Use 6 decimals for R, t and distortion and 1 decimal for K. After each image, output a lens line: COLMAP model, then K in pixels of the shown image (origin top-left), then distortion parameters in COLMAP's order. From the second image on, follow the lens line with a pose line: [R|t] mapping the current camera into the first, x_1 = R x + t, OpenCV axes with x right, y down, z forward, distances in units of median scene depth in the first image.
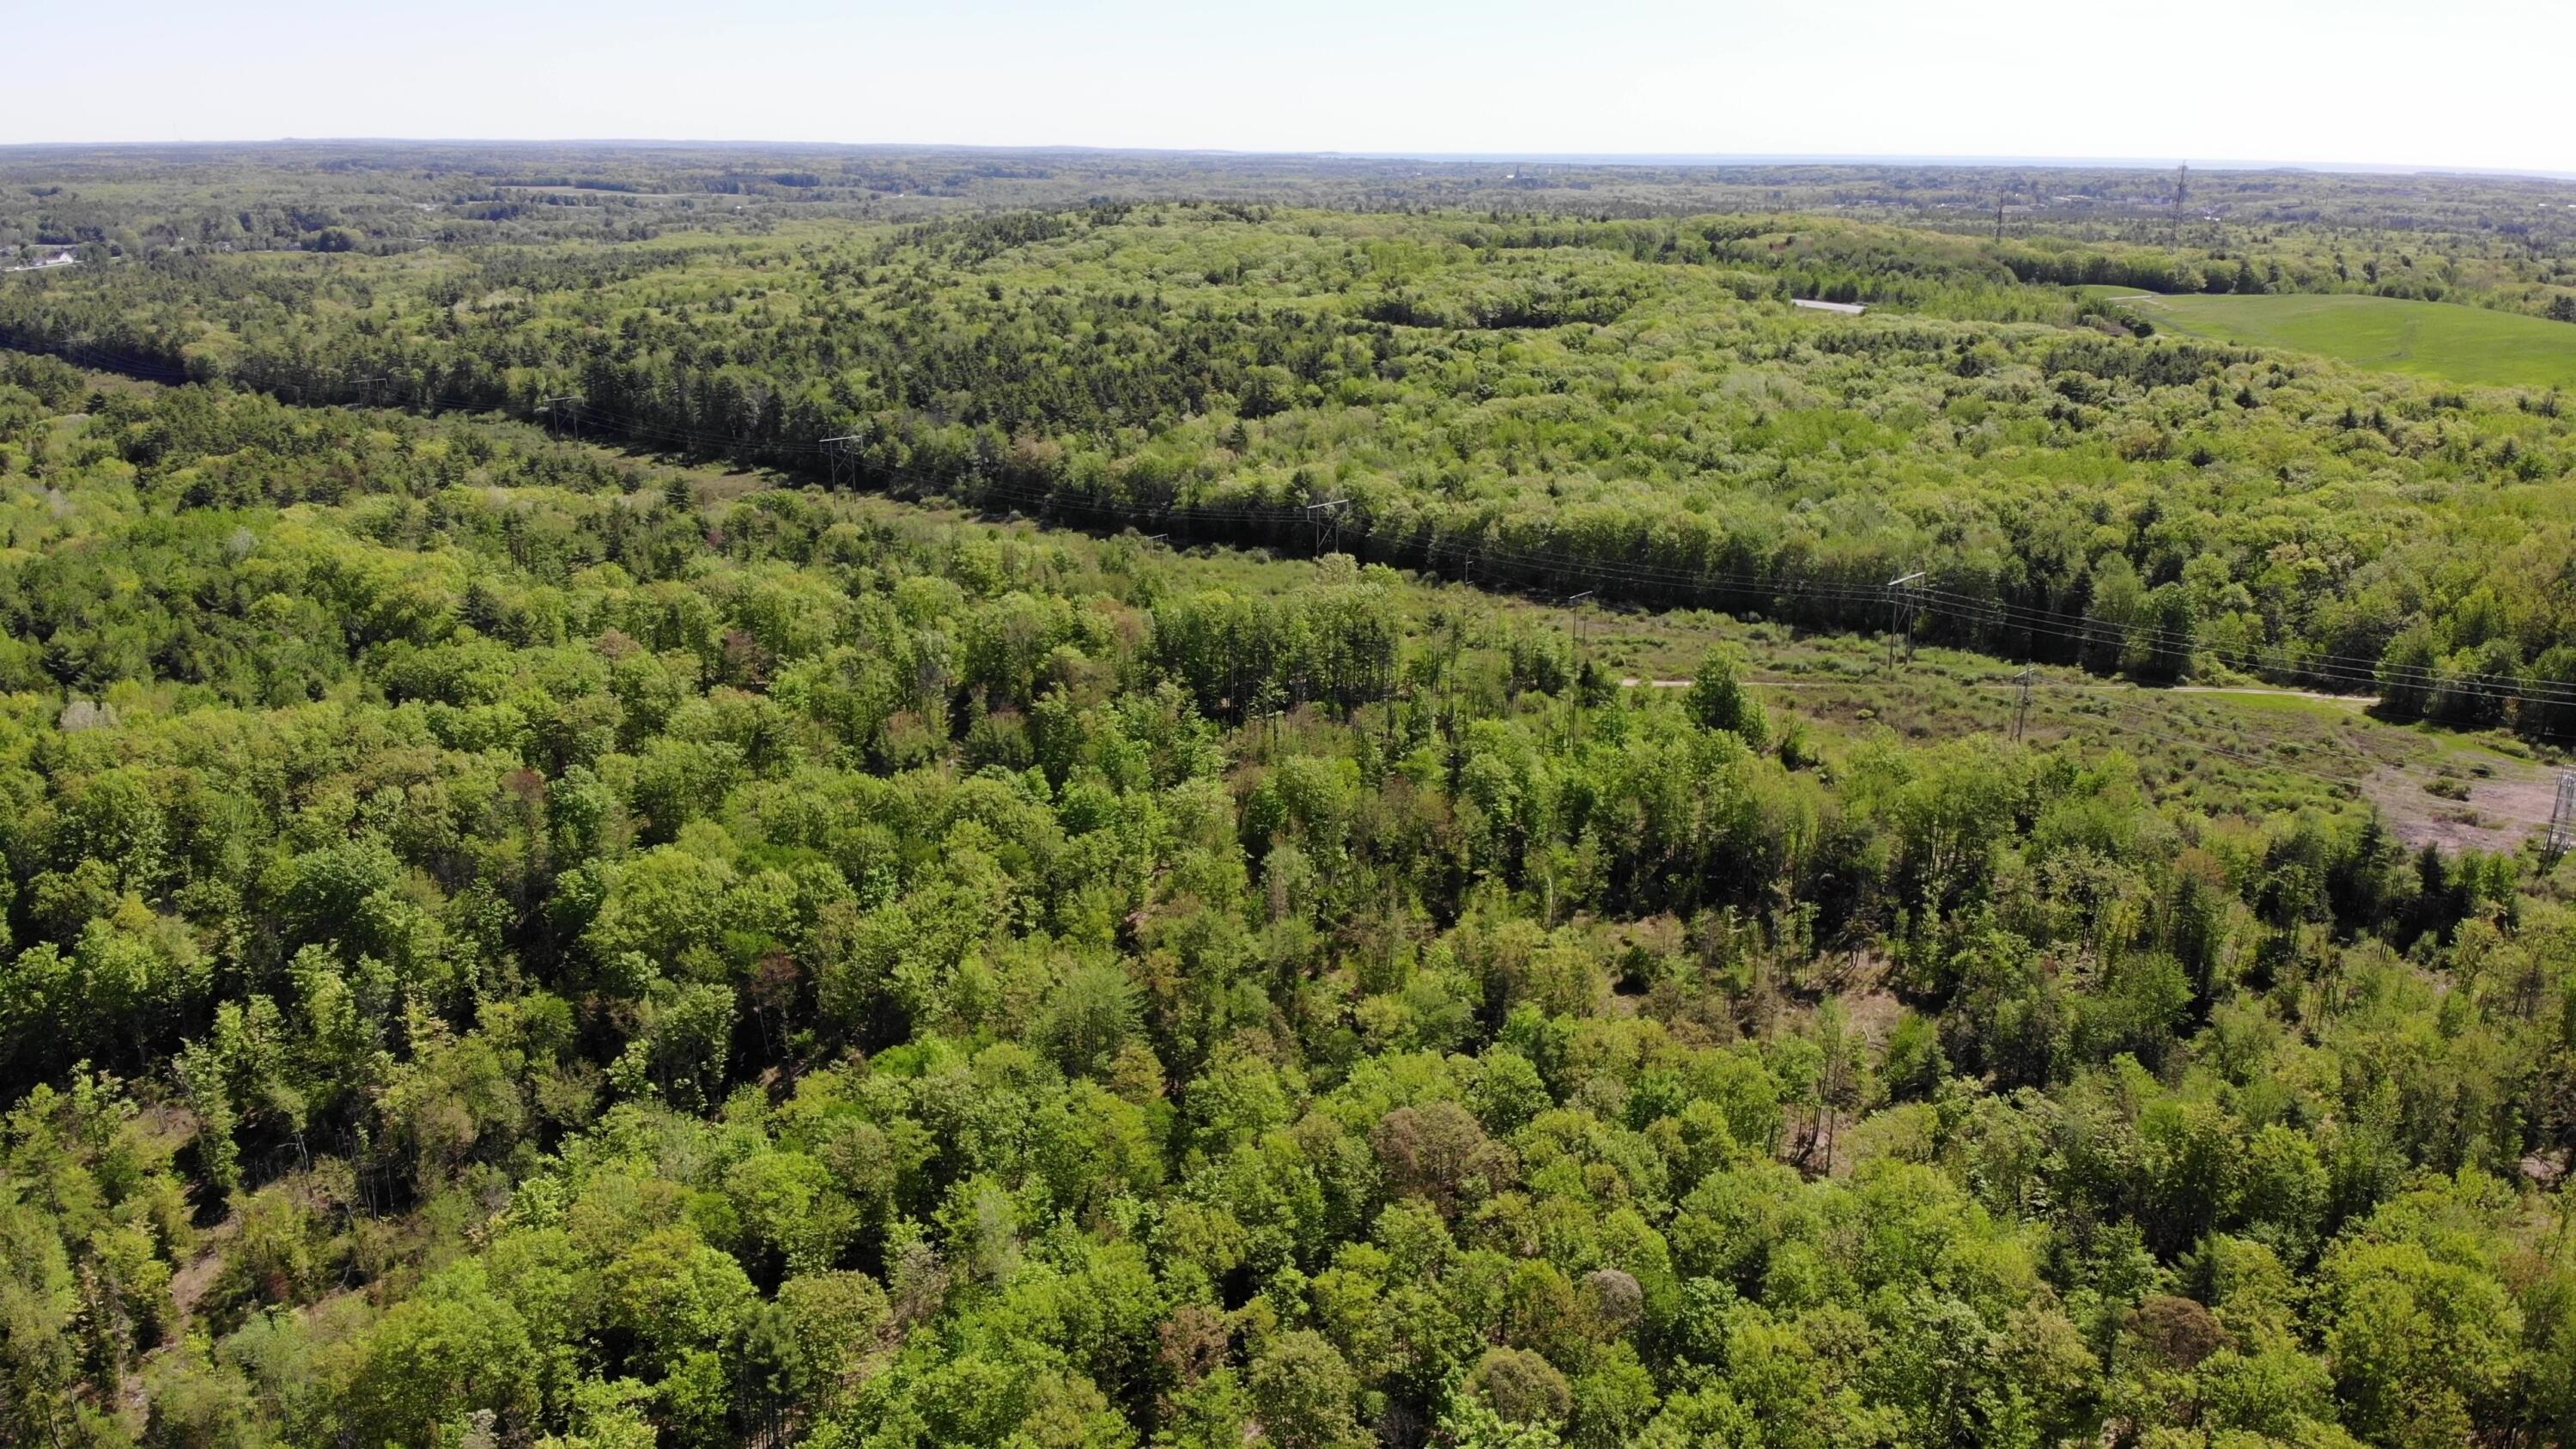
lens RADIAL K [[2002.2, 0, 1302.1], [0, 2002.2, 744.1], [0, 0, 1]] dist [0.090425, -0.204188]
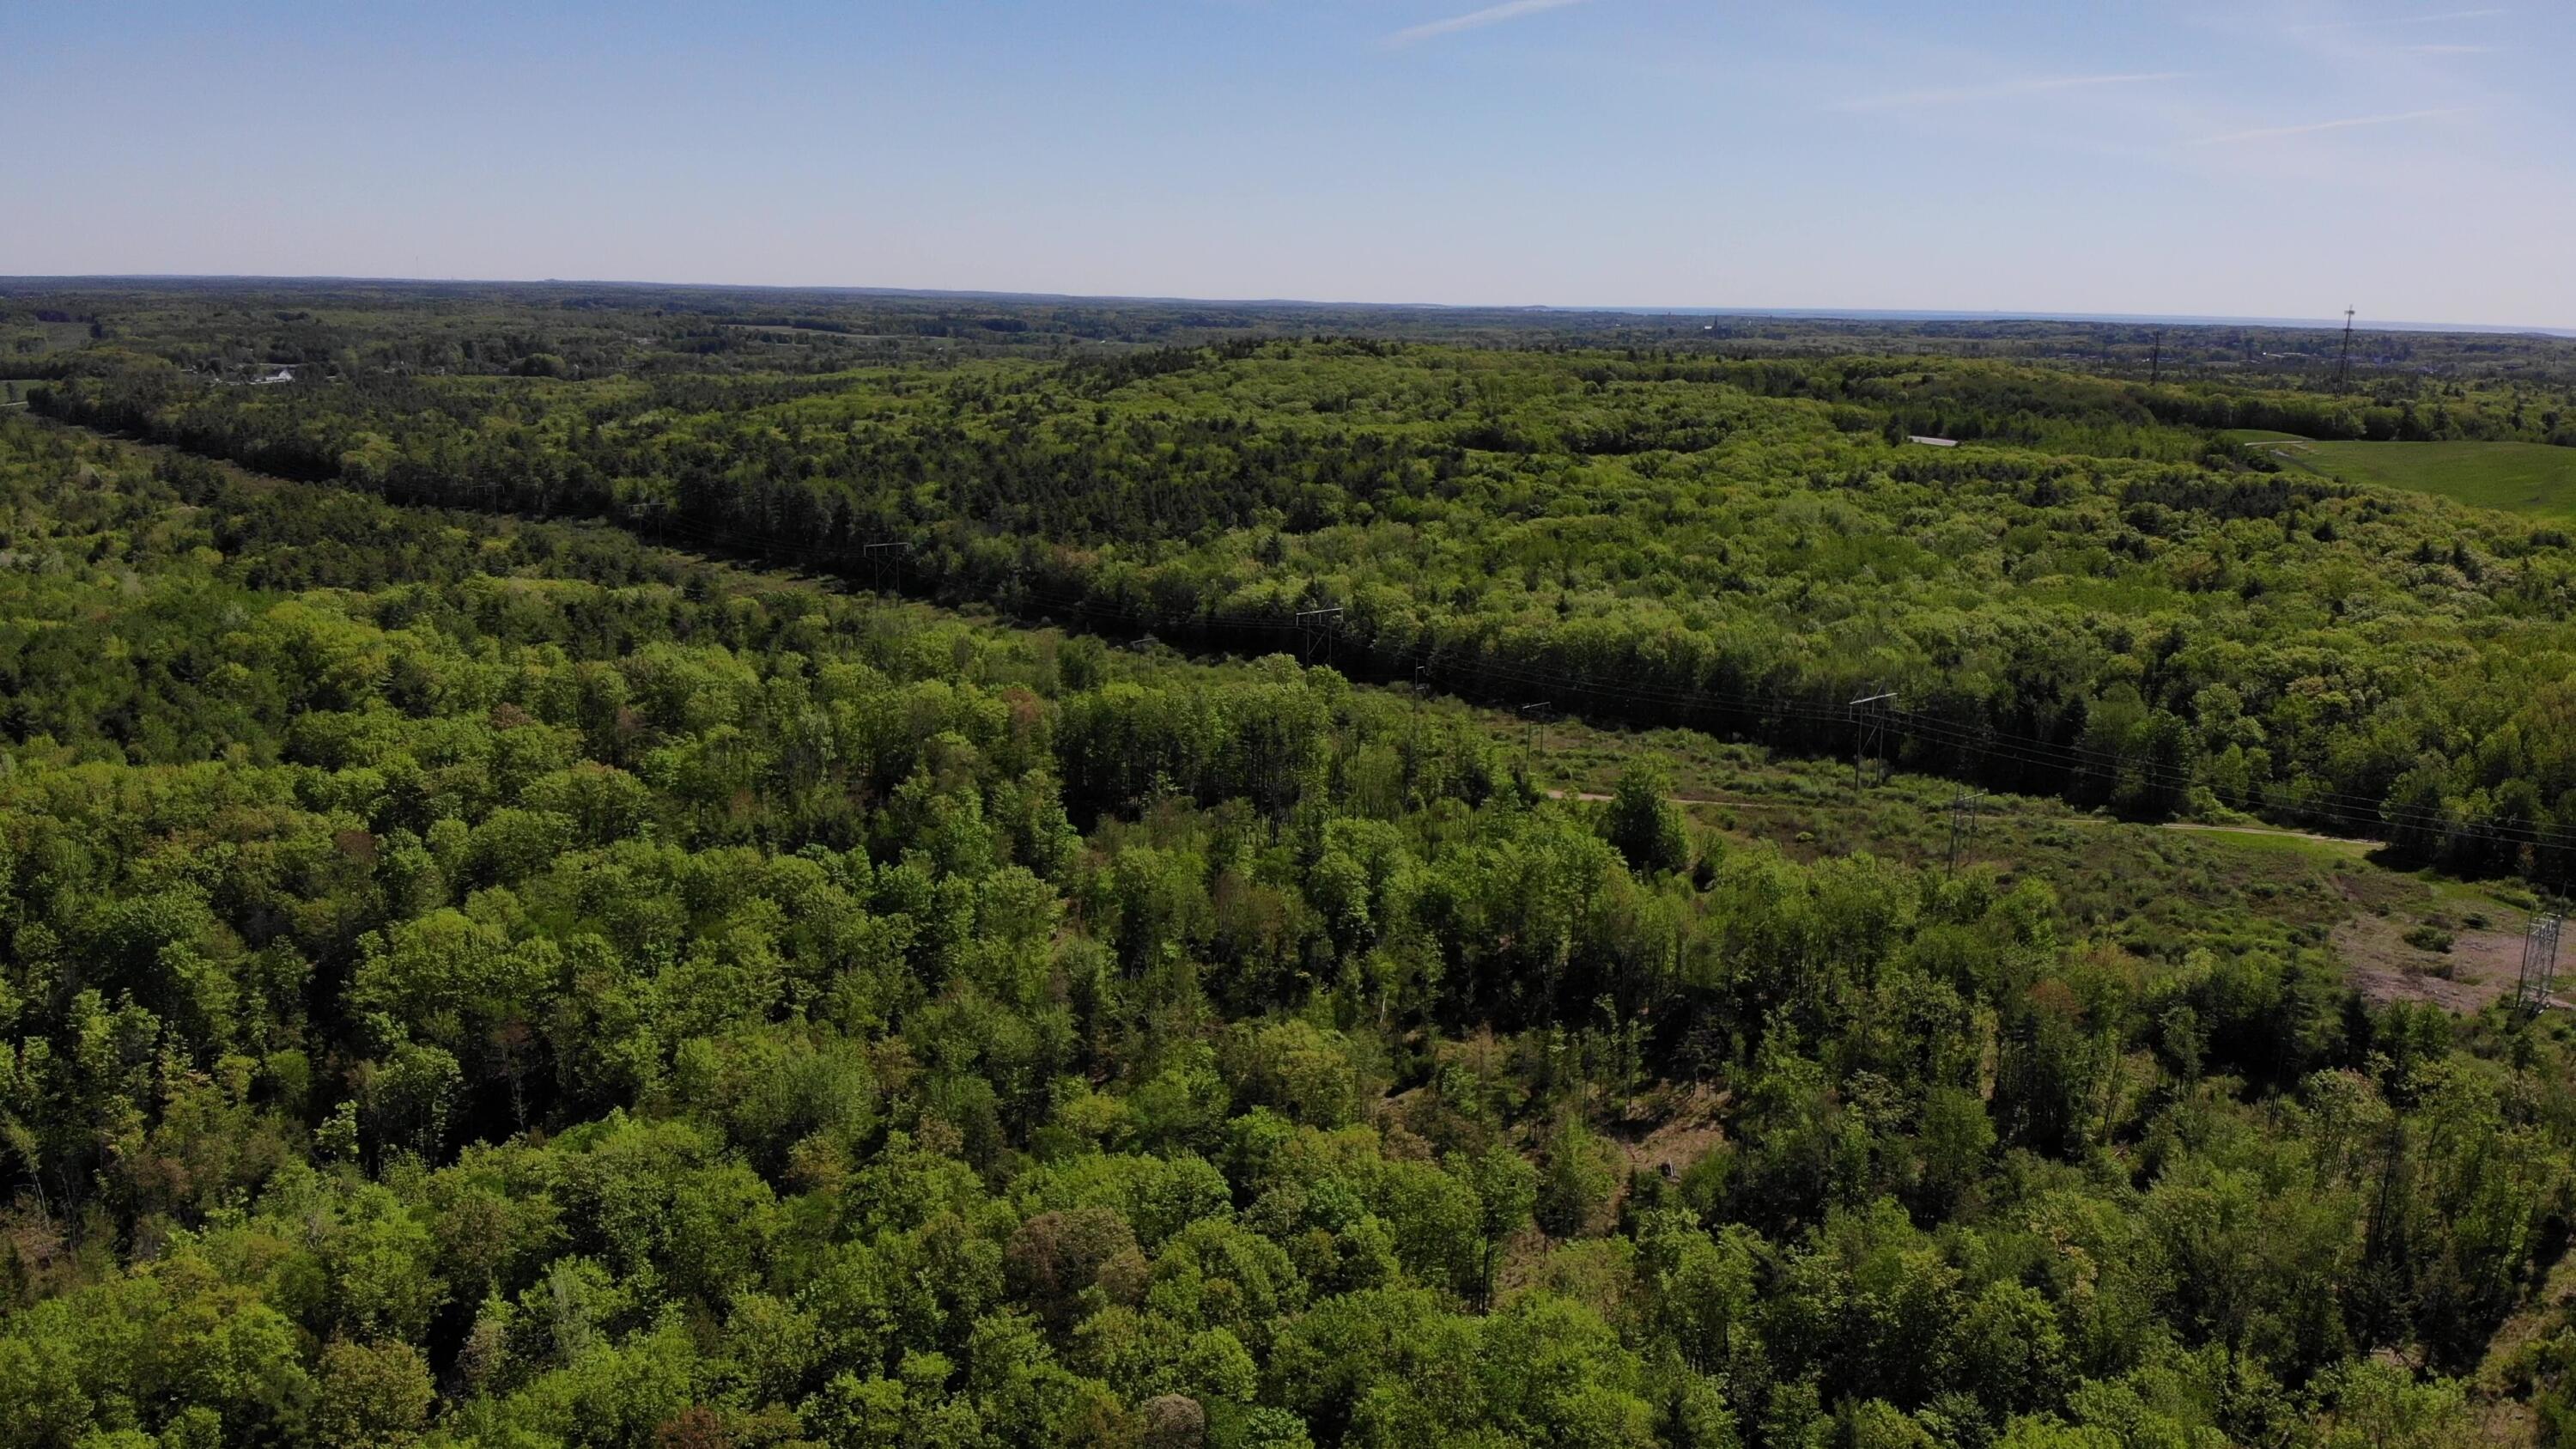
lens RADIAL K [[2002.2, 0, 1295.8], [0, 2002.2, 704.0], [0, 0, 1]] dist [0.090425, -0.204188]
pose [[0.993883, 0.030432, -0.106161, 0.115426], [-0.039903, 0.995298, -0.088263, 0.012757], [0.102976, 0.091960, 0.990424, 0.035314]]
